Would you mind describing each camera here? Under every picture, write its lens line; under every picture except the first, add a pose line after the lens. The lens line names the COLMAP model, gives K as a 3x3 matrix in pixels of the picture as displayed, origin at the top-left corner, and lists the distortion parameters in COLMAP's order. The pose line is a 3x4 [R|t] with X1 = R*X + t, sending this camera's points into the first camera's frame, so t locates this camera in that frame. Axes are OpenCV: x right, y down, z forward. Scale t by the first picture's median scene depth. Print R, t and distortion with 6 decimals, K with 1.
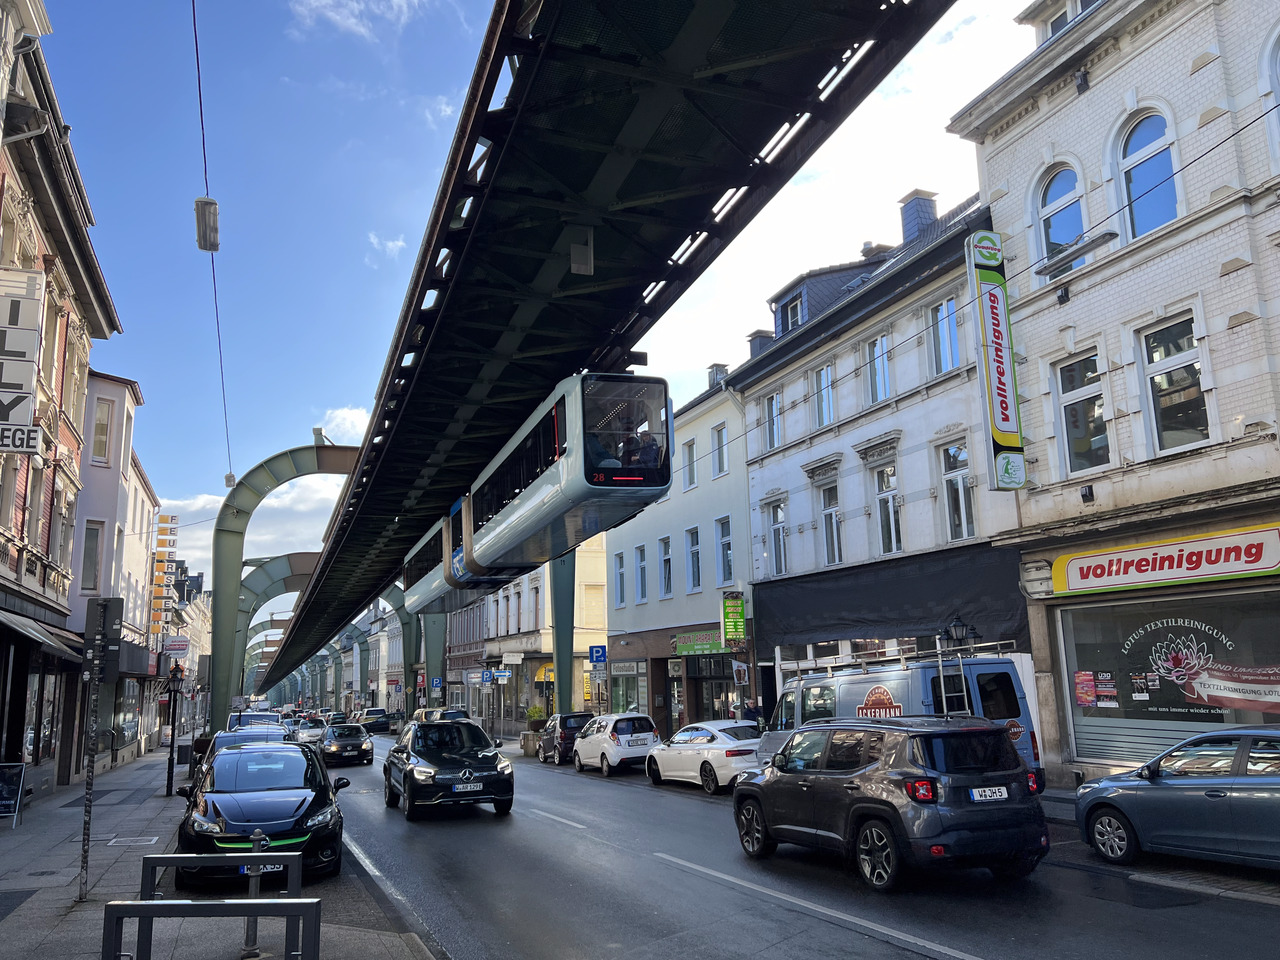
lens RADIAL K [[952.4, 0, 633.2], [0, 952.4, 500.4], [0, 0, 1]] dist [0.088277, -0.098490]
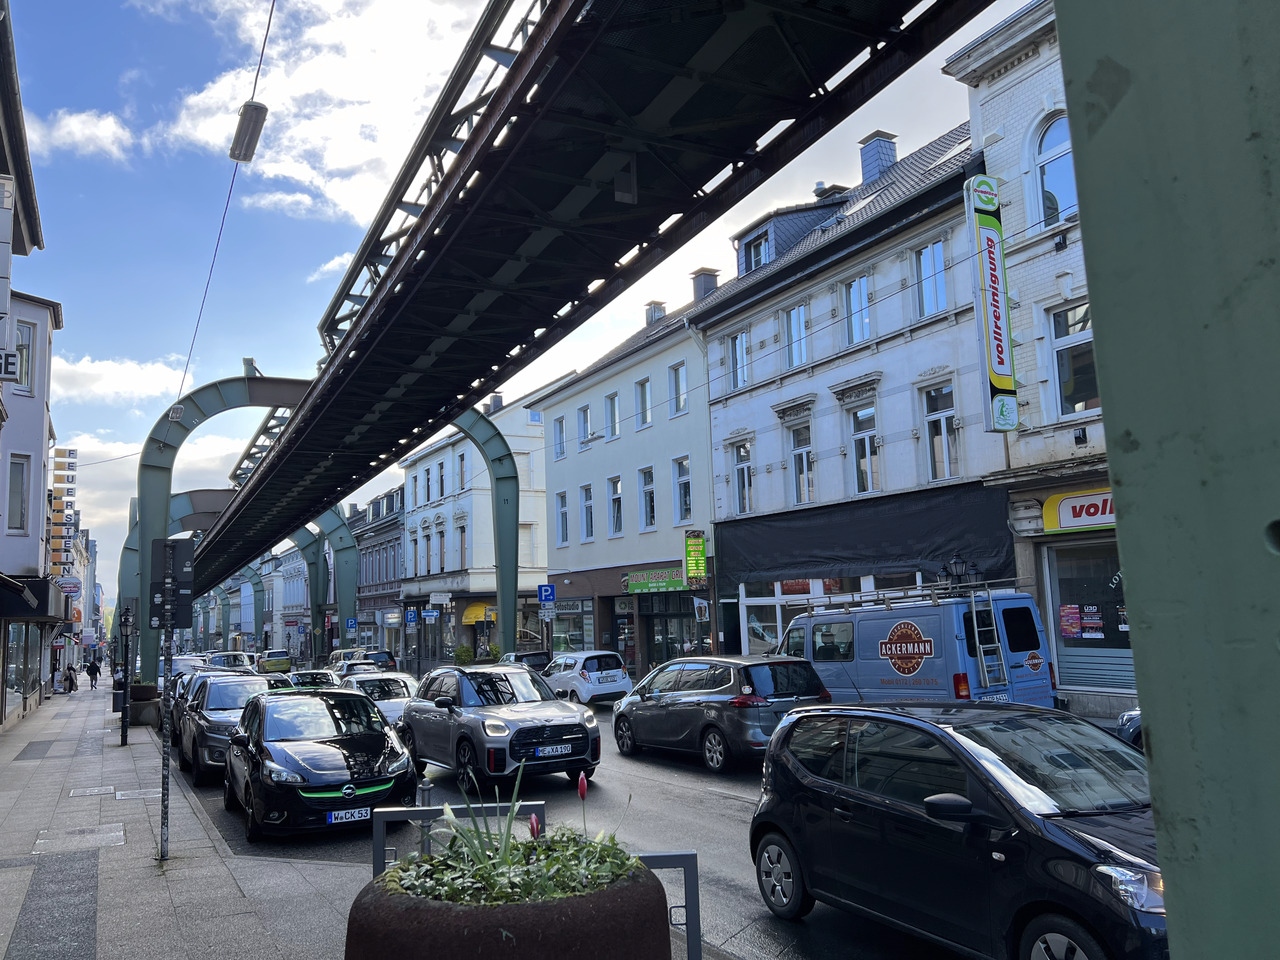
lens RADIAL K [[951.6, 0, 627.1], [0, 951.6, 495.7], [0, 0, 1]] dist [0.088638, -0.097354]
pose [[0.992753, 0.002177, 0.120149, -0.109345], [-0.009324, 0.998217, 0.058954, 0.000497], [-0.119807, -0.059647, 0.991004, 0.016104]]
